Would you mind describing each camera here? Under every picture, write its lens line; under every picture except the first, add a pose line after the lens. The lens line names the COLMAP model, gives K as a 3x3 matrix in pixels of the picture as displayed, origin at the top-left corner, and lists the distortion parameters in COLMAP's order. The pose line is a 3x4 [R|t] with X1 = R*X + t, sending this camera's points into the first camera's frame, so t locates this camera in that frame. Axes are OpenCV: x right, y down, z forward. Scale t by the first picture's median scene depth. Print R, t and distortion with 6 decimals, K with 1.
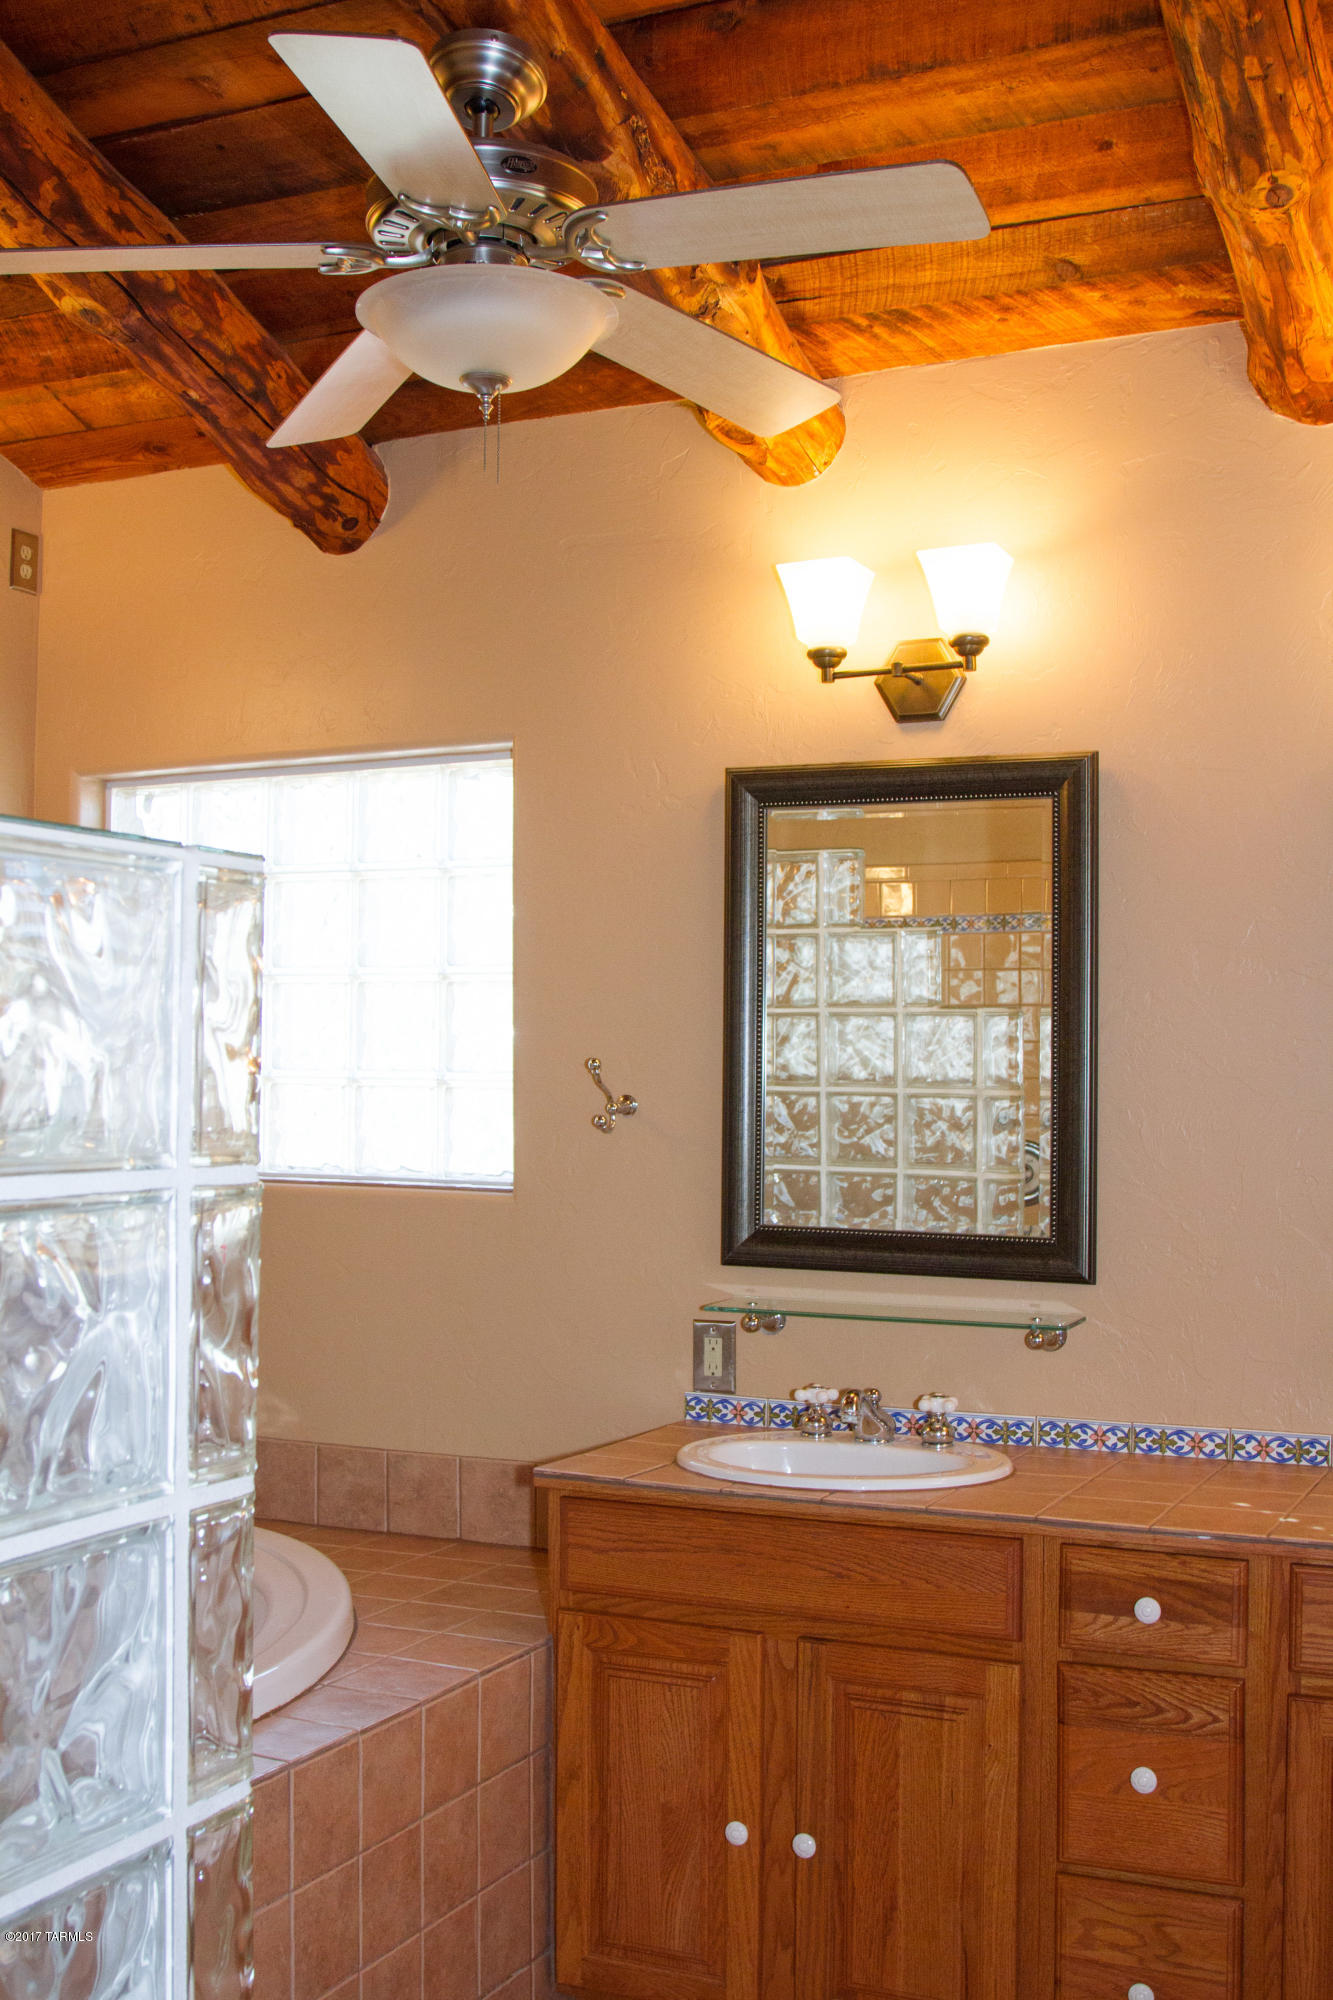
lens RADIAL K [[2262.0, 0, 609.5], [0, 2262.0, 1005.9], [0, 0, 1]] dist [-0.113256, 0.000000]
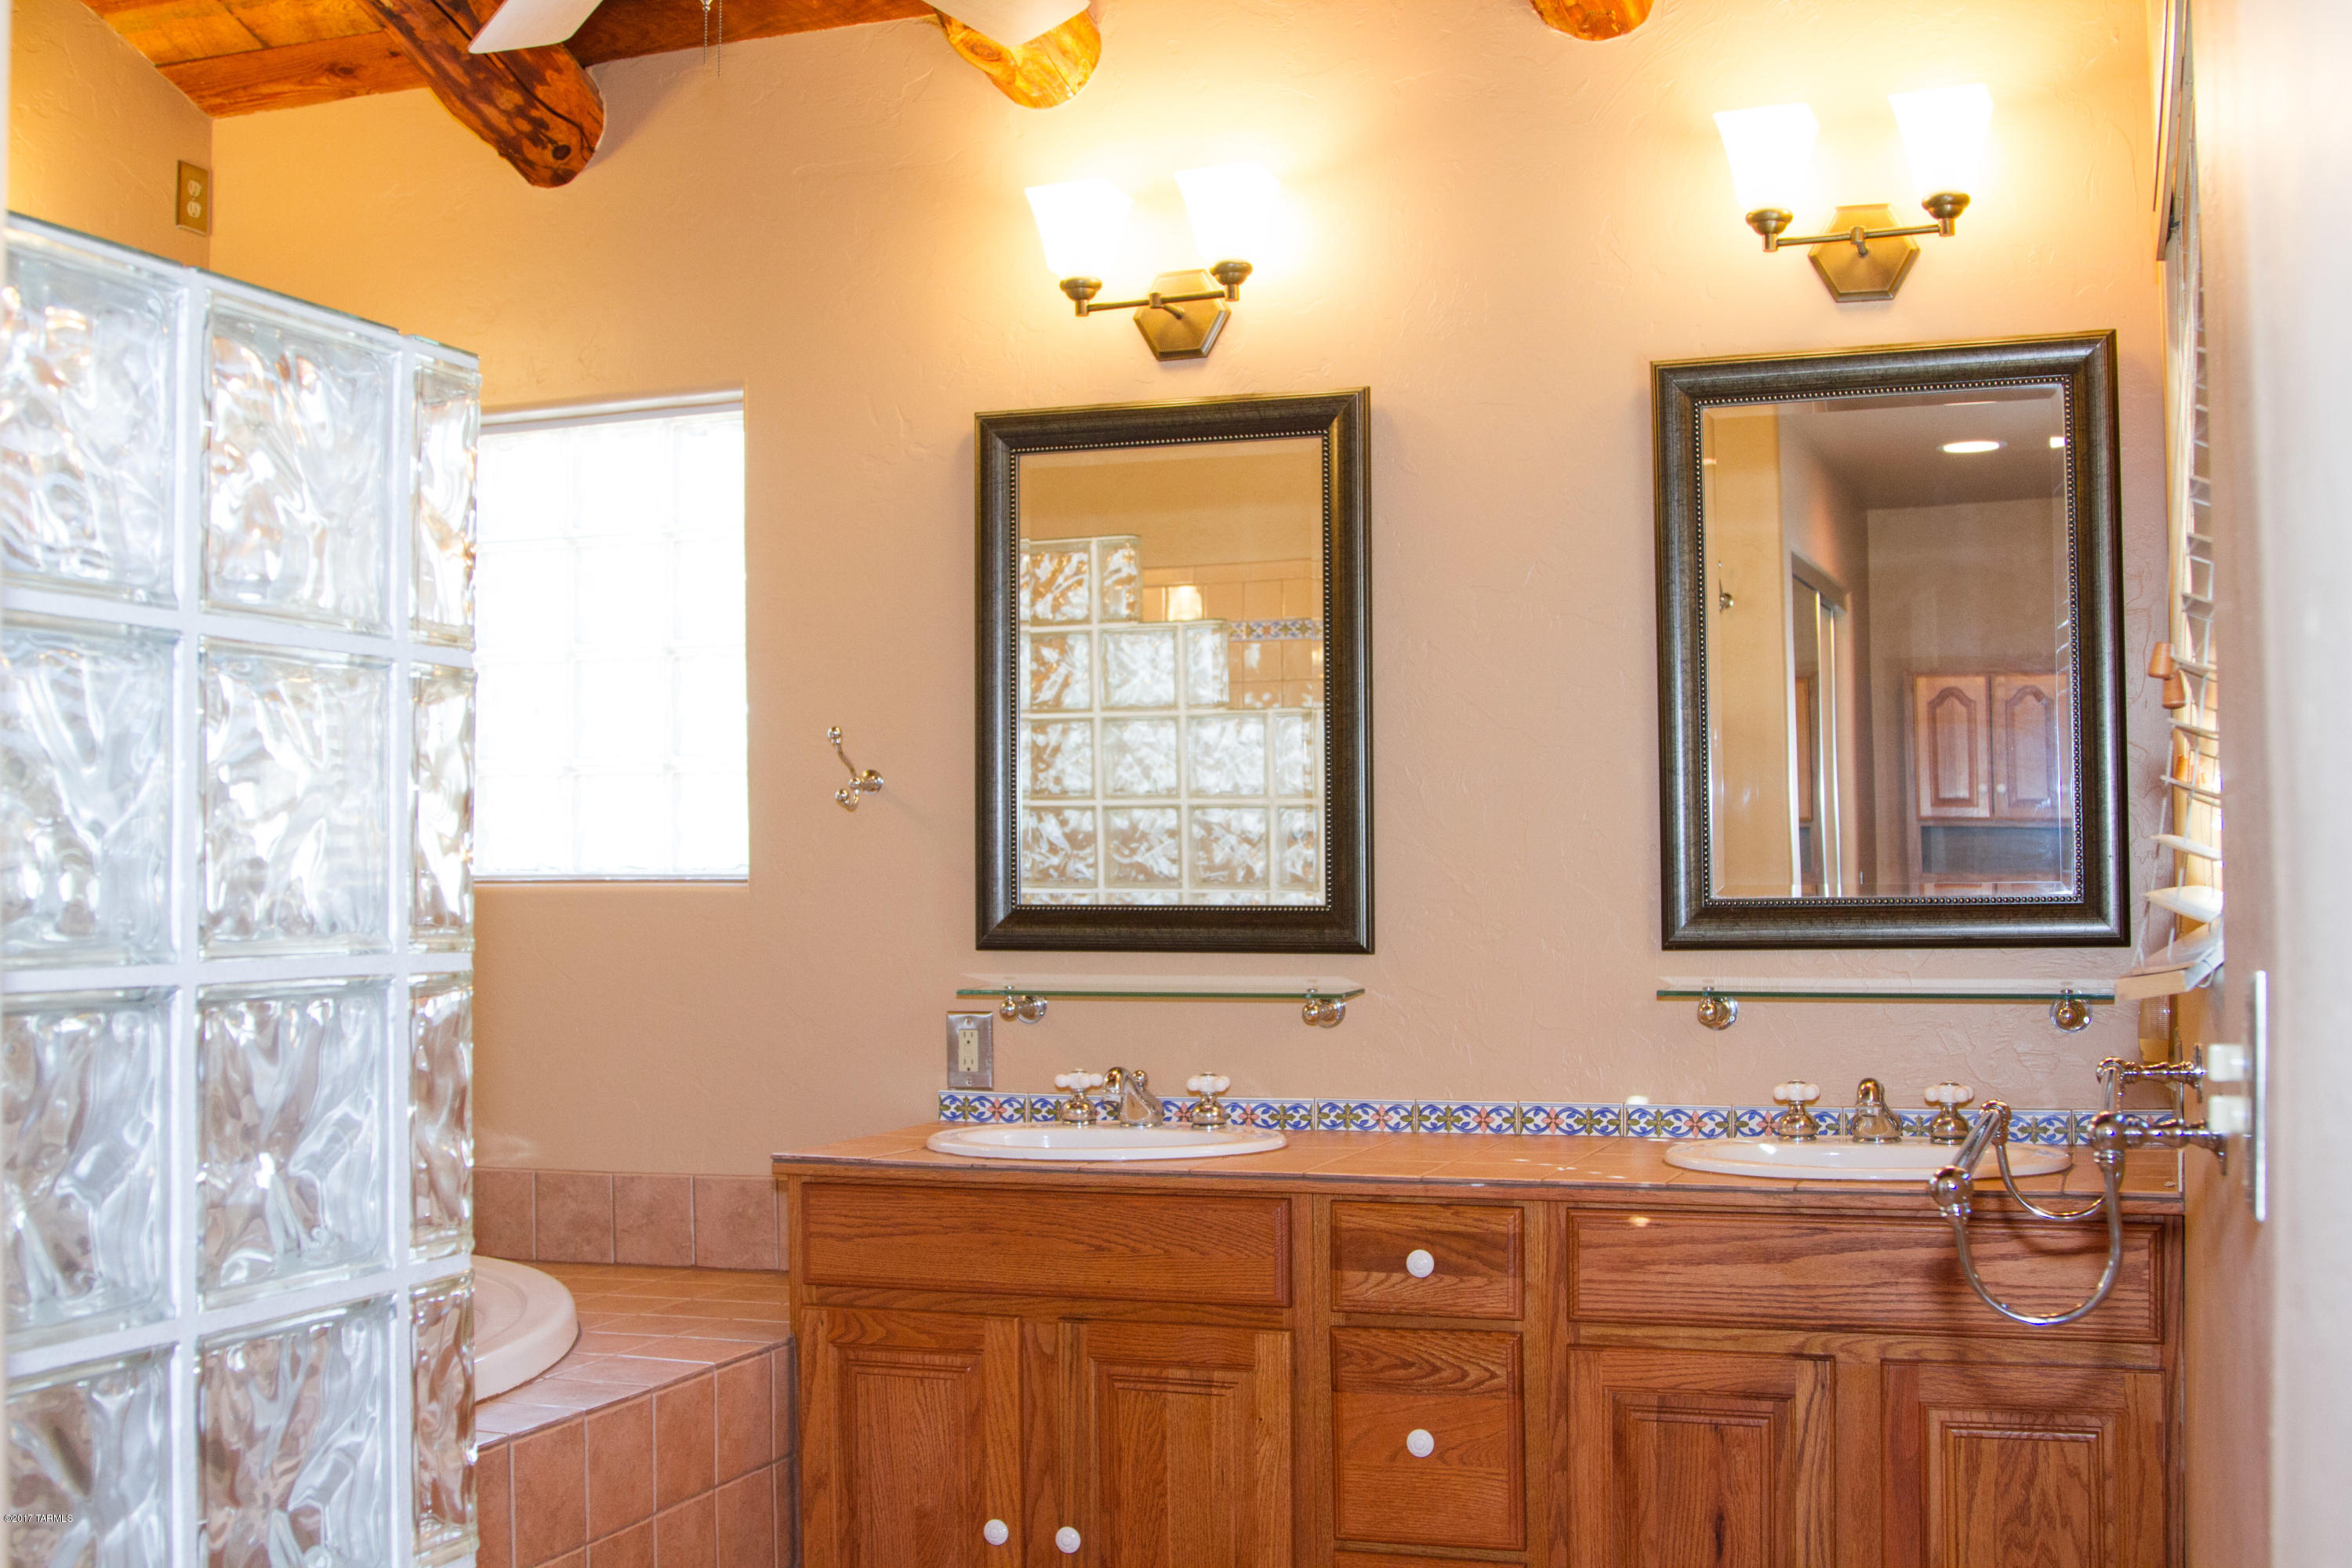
lens RADIAL K [[2660.1, 0, 1168.0], [0, 2660.1, 784.4], [0, 0, 1]] dist [-0.113256, 0.000000]
pose [[0.993973, -0.012541, 0.108901, 0.010874], [0.012854, 0.999915, -0.002179, 0.053930], [-0.108865, 0.003565, 0.994050, -0.091764]]
